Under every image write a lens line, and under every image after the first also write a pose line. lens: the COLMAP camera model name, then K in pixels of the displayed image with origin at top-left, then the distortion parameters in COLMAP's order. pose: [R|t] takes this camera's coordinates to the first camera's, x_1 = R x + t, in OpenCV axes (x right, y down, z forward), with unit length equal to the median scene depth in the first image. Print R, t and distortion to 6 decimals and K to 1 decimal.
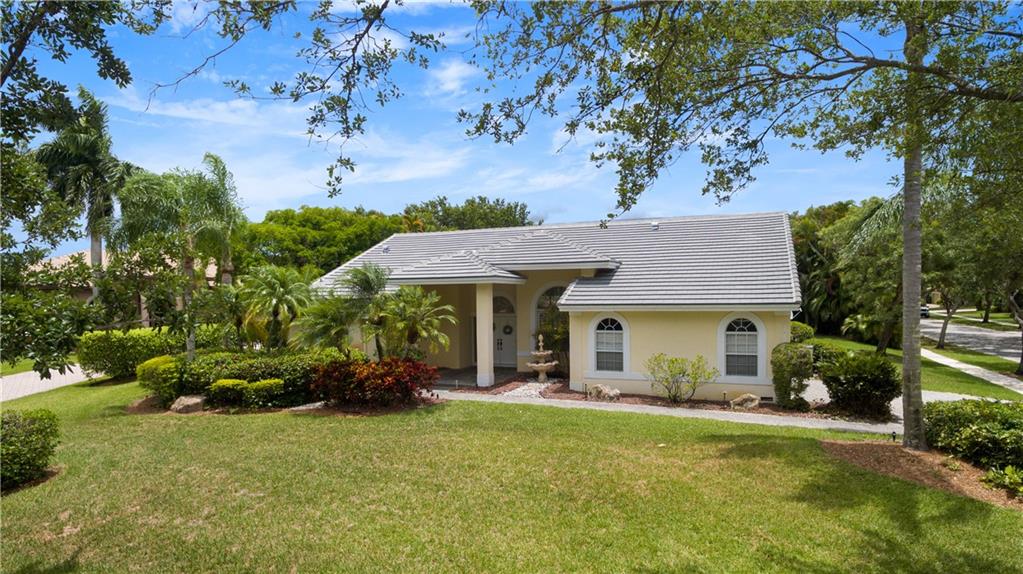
lens RADIAL K [[594.7, 0, 514.7], [0, 594.7, 311.3], [0, 0, 1]] dist [0.000770, -0.001685]
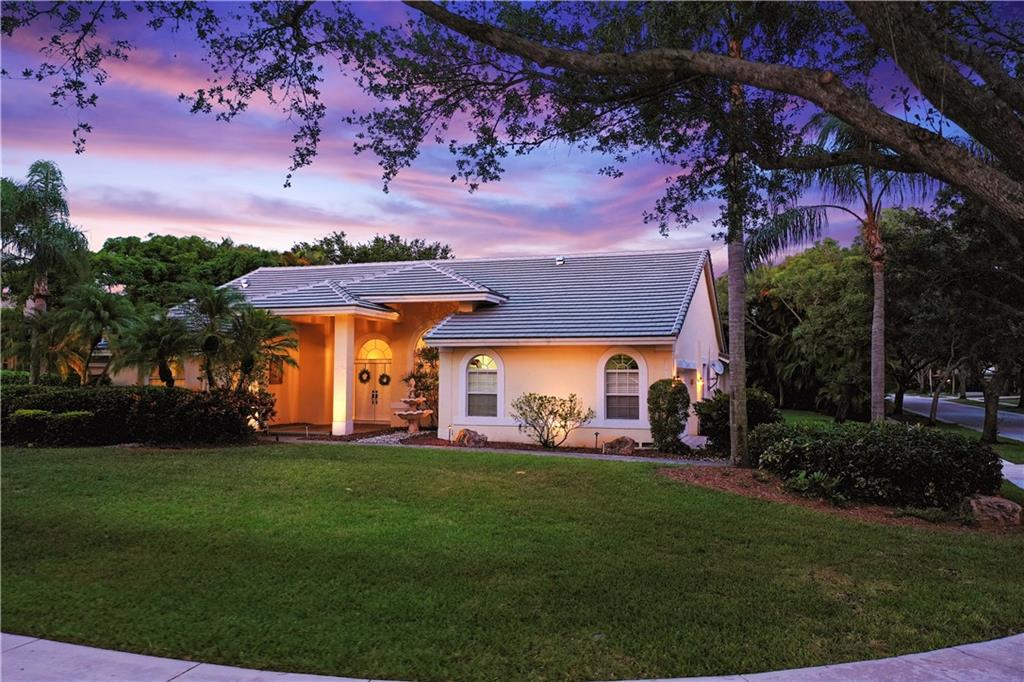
lens RADIAL K [[814.0, 0, 507.3], [0, 814.0, 323.6], [0, 0, 1]] dist [-0.003619, -0.005780]
pose [[0.998615, 0.022061, 0.047773, 0.169144], [-0.017199, 0.994849, -0.099896, 0.103877], [-0.049731, 0.098936, 0.993850, -0.245527]]
